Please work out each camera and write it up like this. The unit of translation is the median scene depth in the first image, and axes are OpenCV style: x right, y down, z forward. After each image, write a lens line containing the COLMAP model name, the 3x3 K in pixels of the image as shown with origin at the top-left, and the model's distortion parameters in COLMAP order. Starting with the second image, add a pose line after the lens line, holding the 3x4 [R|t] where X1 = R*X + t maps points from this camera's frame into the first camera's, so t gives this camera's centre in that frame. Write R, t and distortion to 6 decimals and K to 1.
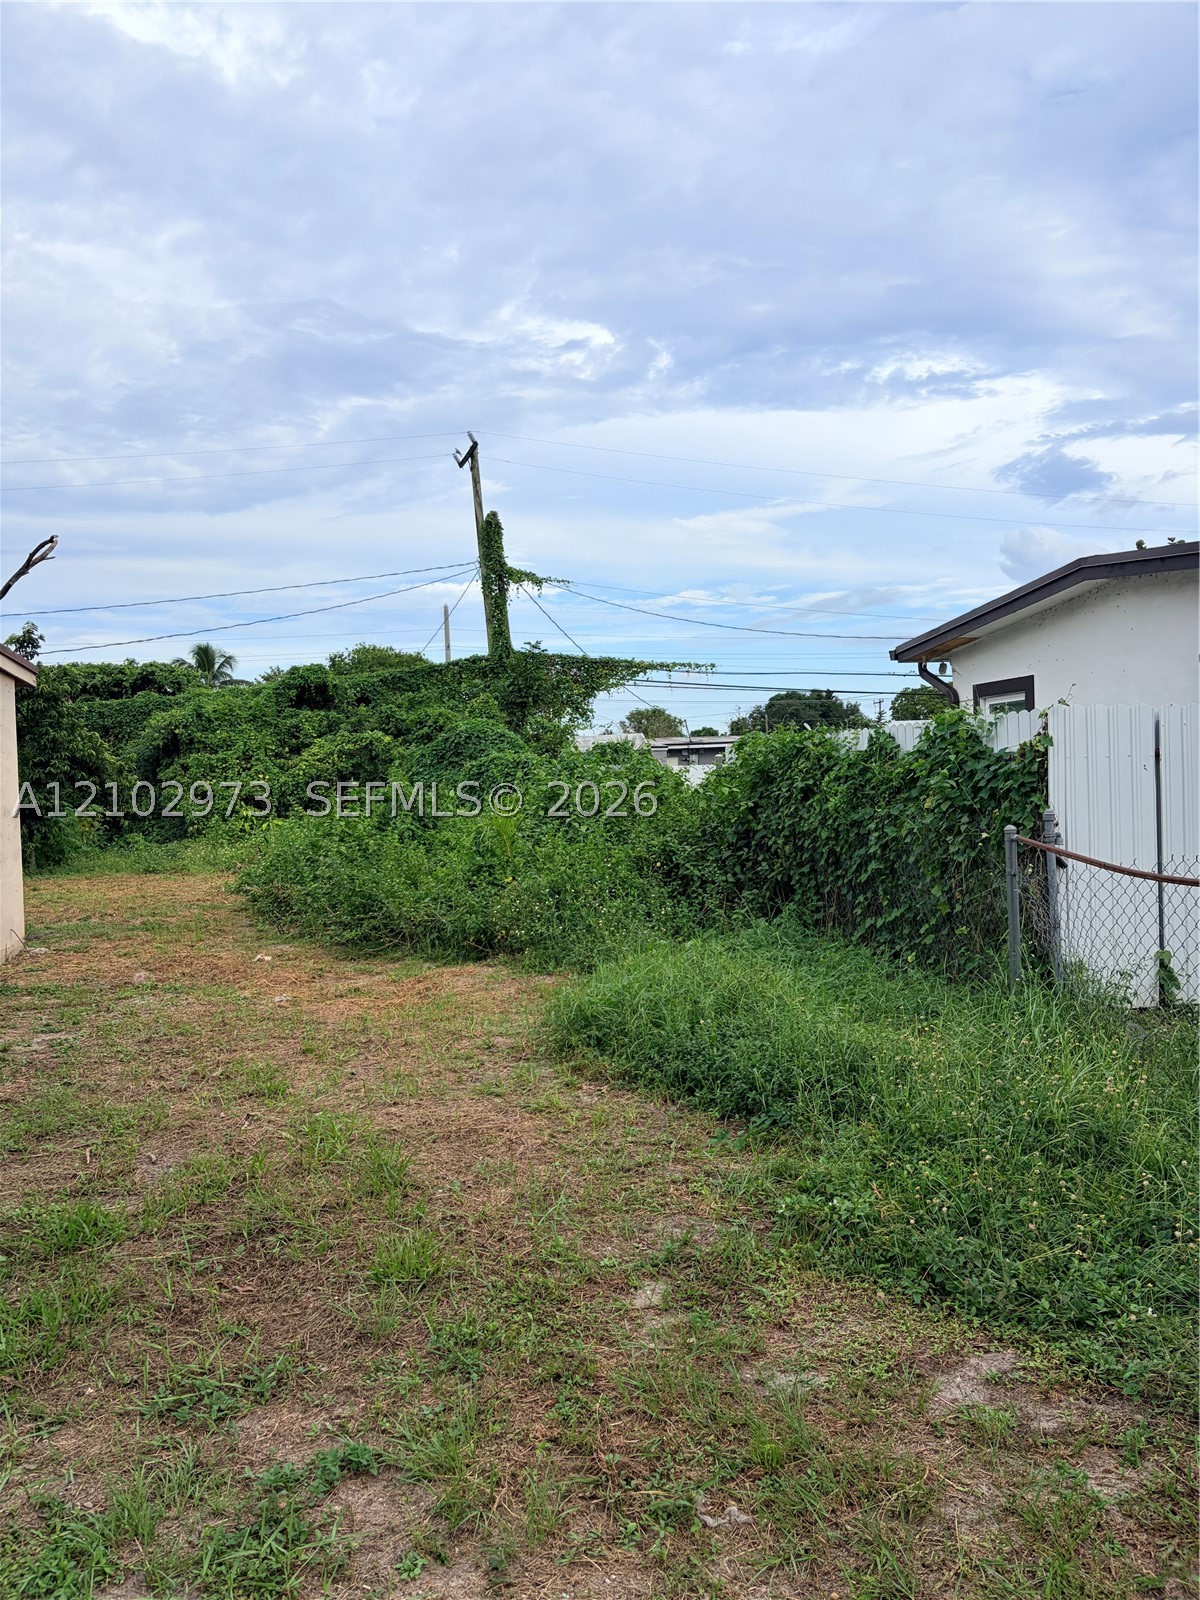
lens RADIAL K [[1207.8, 0, 600.0], [0, 1207.8, 800.0], [0, 0, 1]] dist [-0.011782, -0.004722]
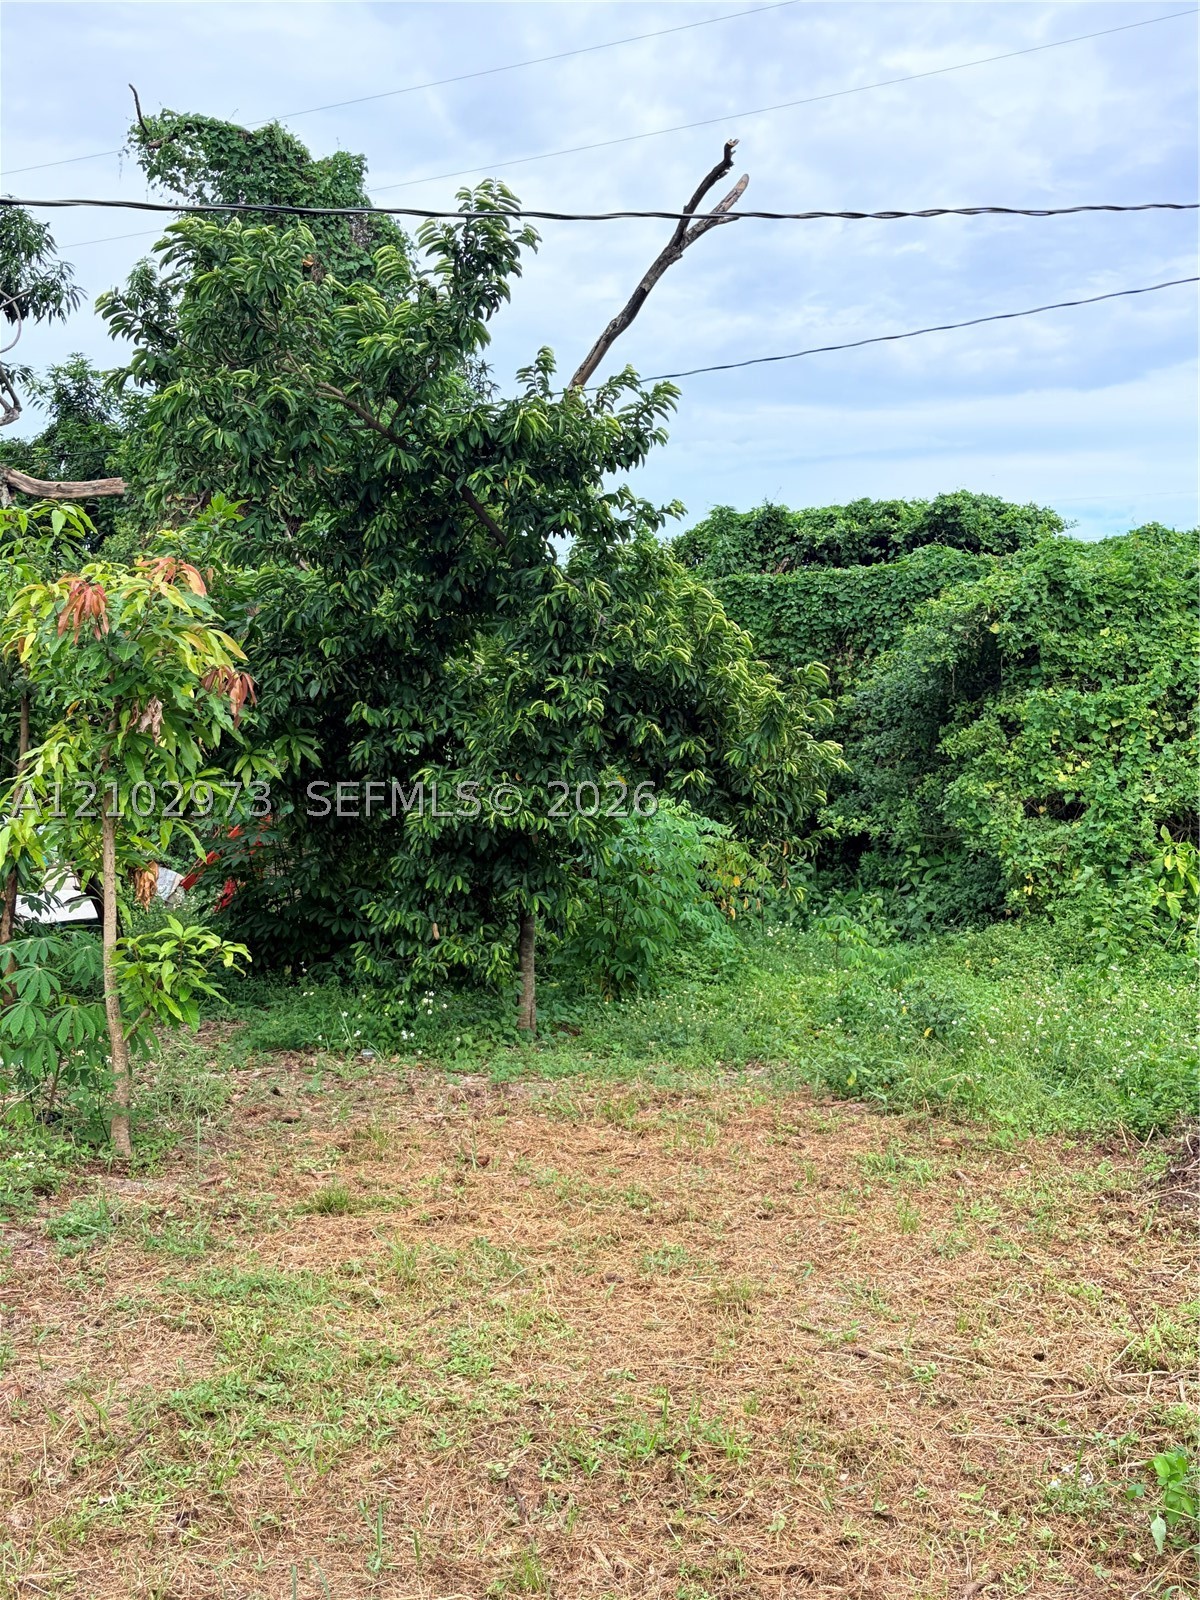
lens RADIAL K [[1781.4, 0, 600.0], [0, 1781.4, 800.0], [0, 0, 1]] dist [0.201738, -0.529385]
pose [[0.842928, 0.051285, -0.535576, -0.148208], [-0.048343, 0.998640, 0.019541, -0.008560], [0.535850, 0.009420, 0.844261, 0.451353]]
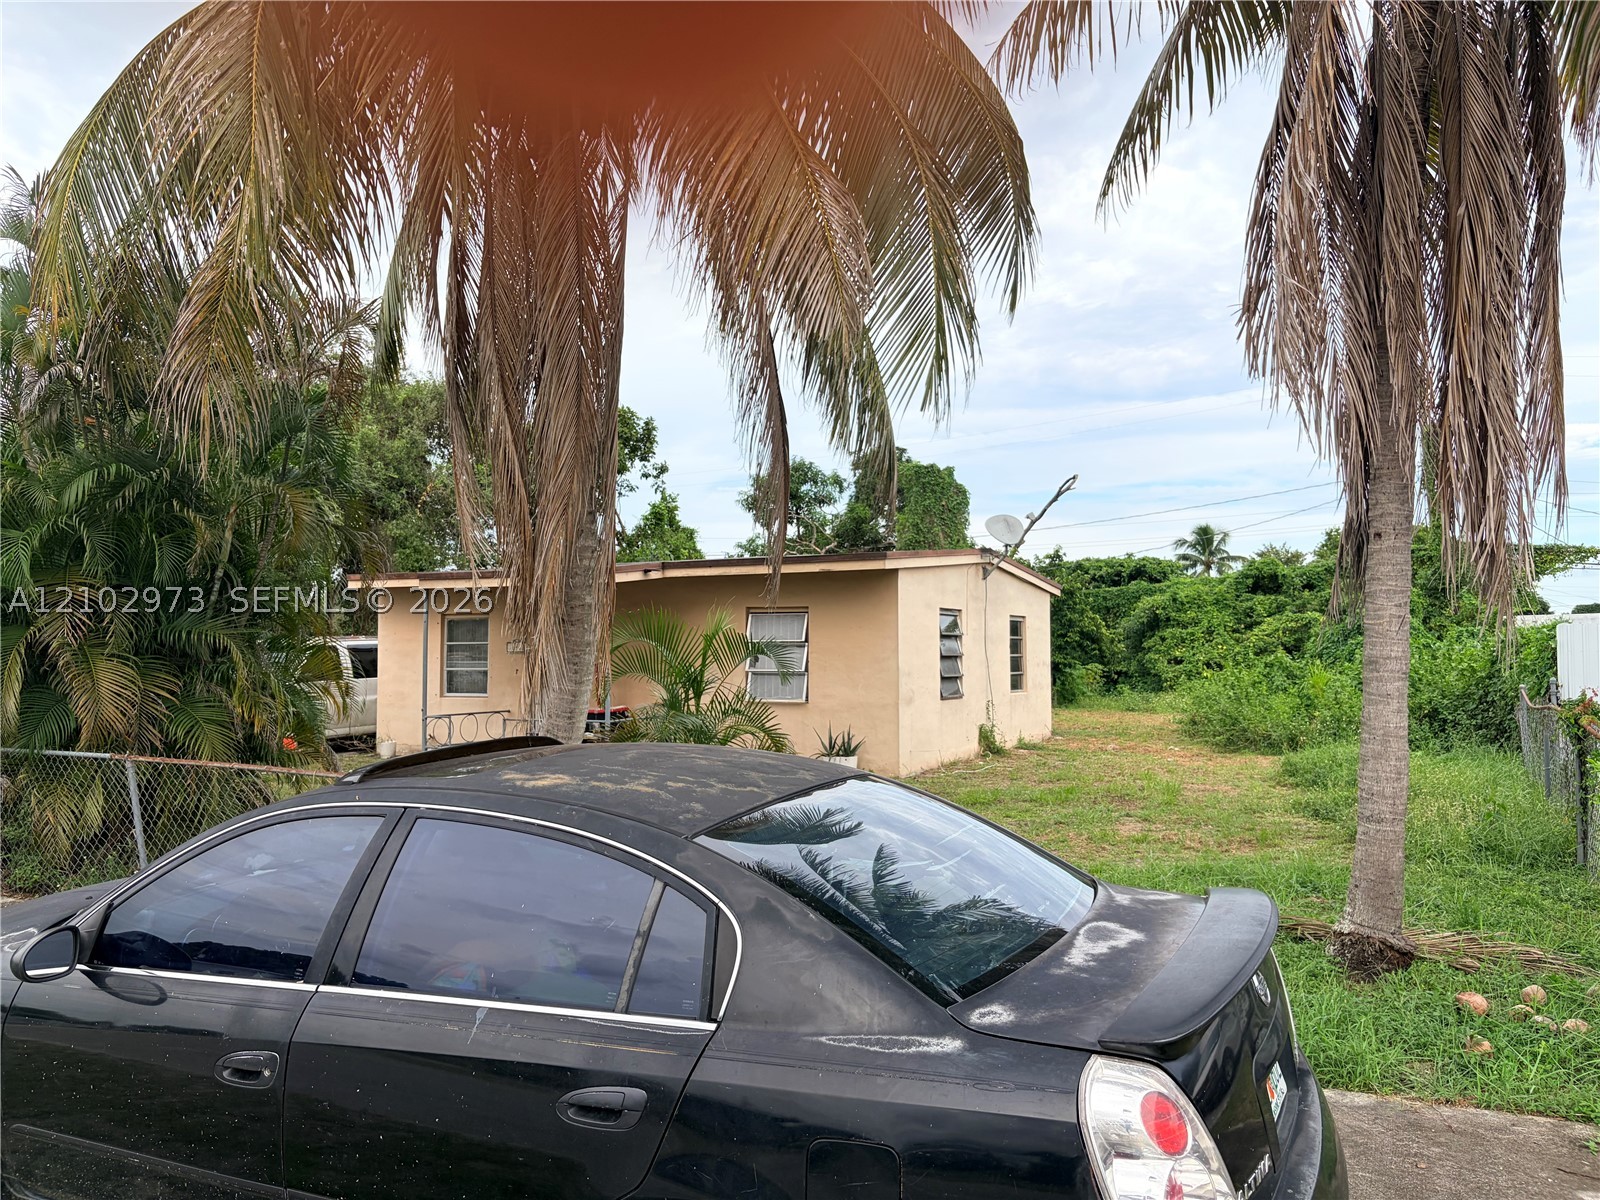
lens RADIAL K [[1214.6, 0, 800.0], [0, 1214.6, 600.0], [0, 0, 1]] dist [0.022167, -0.007484]
pose [[0.797901, -0.001909, -0.602786, 0.145354], [-0.032443, 0.998410, -0.046107, 0.005128], [0.601915, 0.056346, 0.796570, -0.312901]]
